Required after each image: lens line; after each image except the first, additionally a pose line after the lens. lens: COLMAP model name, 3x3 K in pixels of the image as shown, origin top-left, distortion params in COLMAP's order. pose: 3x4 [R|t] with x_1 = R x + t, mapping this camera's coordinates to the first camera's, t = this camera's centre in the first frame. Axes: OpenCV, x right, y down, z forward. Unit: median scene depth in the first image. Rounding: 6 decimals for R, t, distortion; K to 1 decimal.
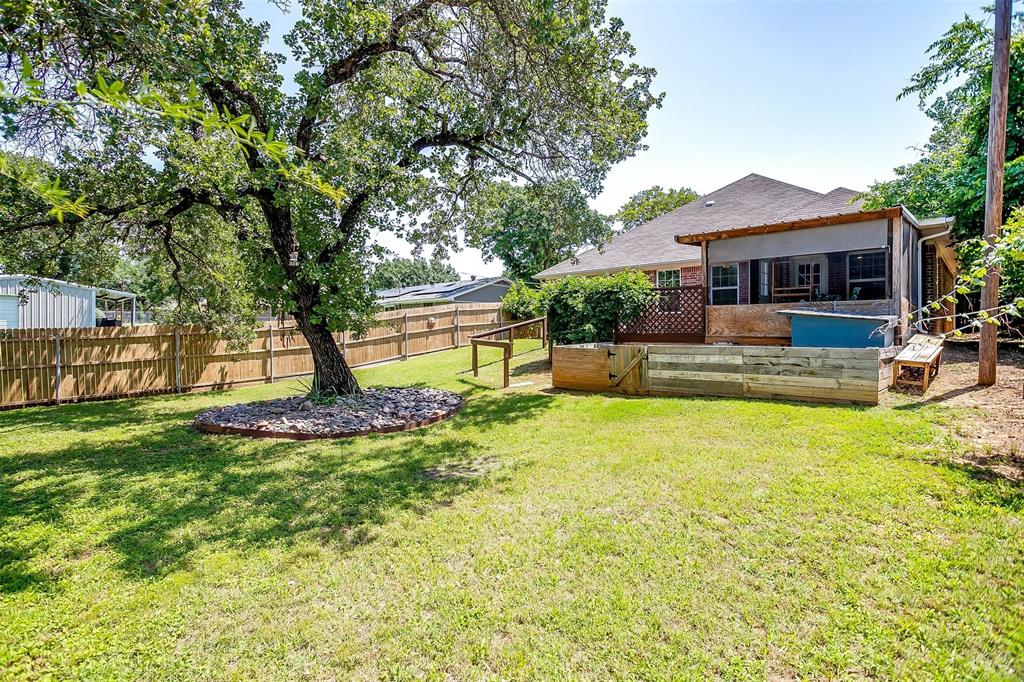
lens RADIAL K [[487.9, 0, 502.4], [0, 487.9, 324.4], [0, 0, 1]] dist [-0.063467, 0.033084]
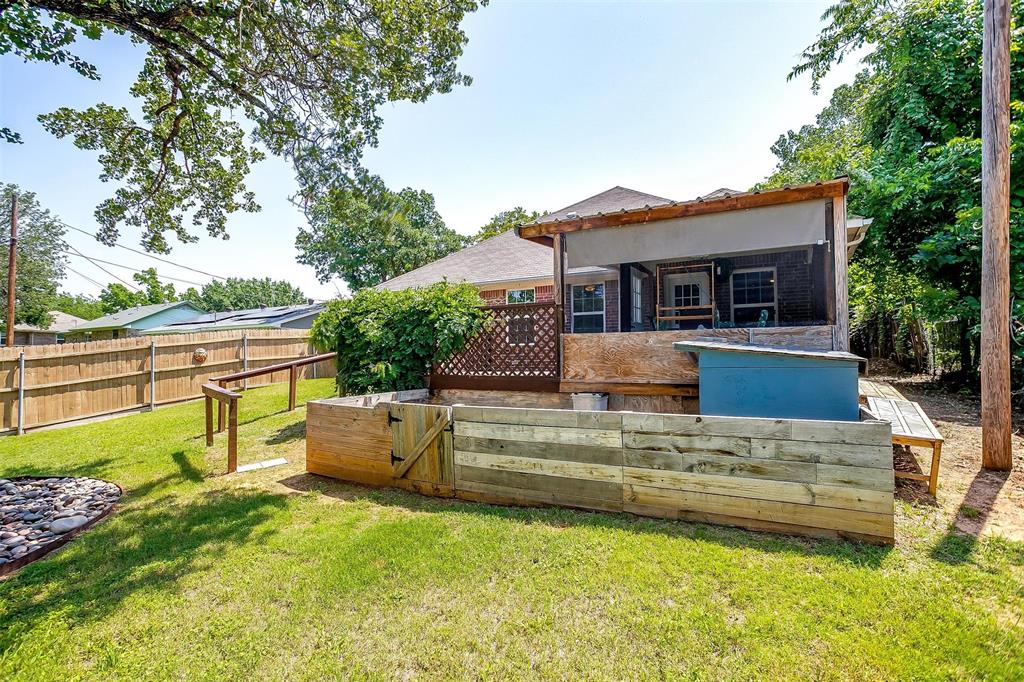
lens RADIAL K [[487.9, 0, 502.4], [0, 487.9, 324.4], [0, 0, 1]] dist [-0.063467, 0.033084]
pose [[0.967195, 0.018685, 0.253345, 0.191760], [-0.002482, 0.997939, -0.064126, -0.010256], [-0.254021, 0.061394, 0.965248, 0.413639]]
